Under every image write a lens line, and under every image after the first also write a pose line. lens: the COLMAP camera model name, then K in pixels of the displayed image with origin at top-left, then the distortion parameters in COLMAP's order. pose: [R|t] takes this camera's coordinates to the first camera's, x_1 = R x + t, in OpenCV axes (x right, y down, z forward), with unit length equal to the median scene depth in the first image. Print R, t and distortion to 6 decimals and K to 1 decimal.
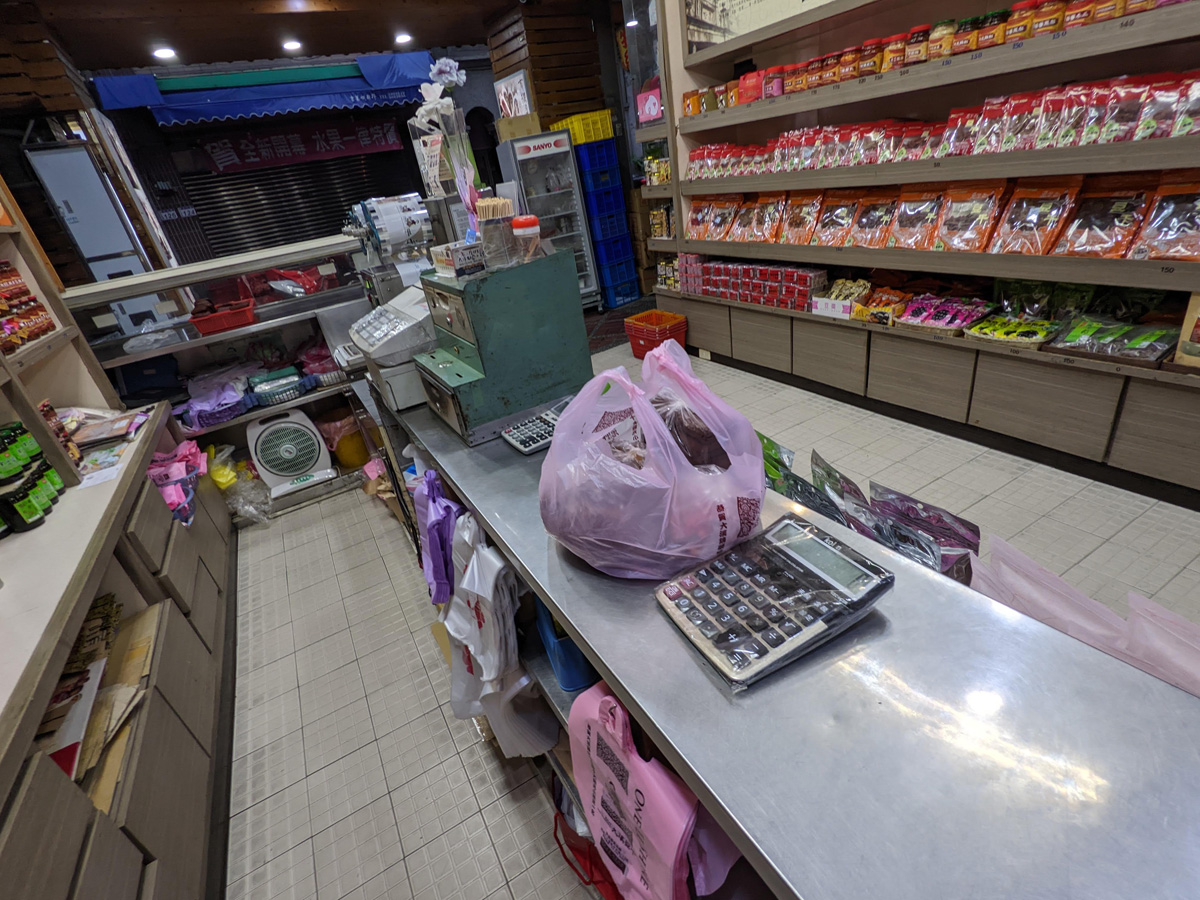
lens RADIAL K [[578.8, 0, 590.5], [0, 578.8, 455.6], [0, 0, 1]] dist [0.002028, -0.000310]
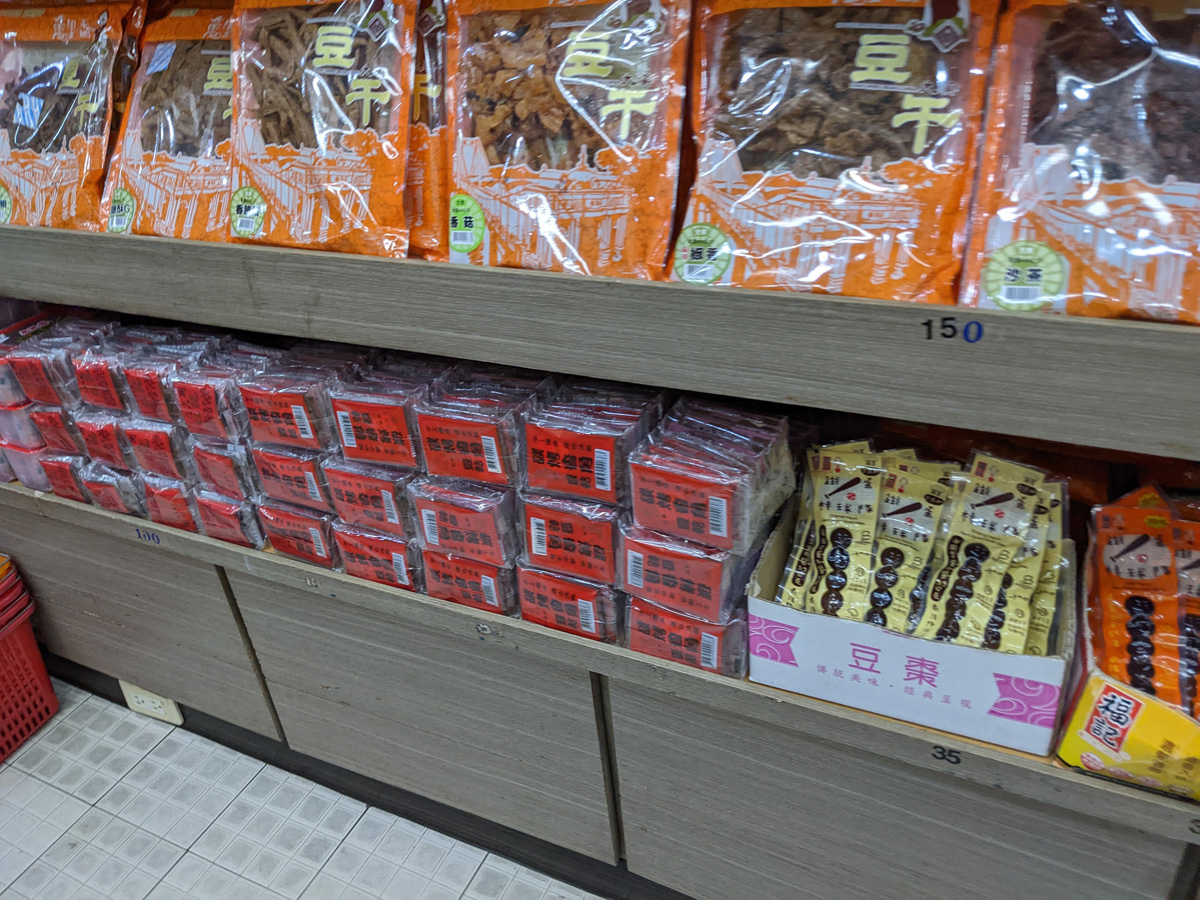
lens RADIAL K [[922.7, 0, 587.6], [0, 922.7, 455.7], [0, 0, 1]] dist [0.054912, -0.044959]
pose [[0.815354, -0.222897, 0.534335, 0.258218], [0.228391, 0.971904, 0.056922, -0.394163], [-0.532010, 0.075626, 0.843354, 0.945779]]
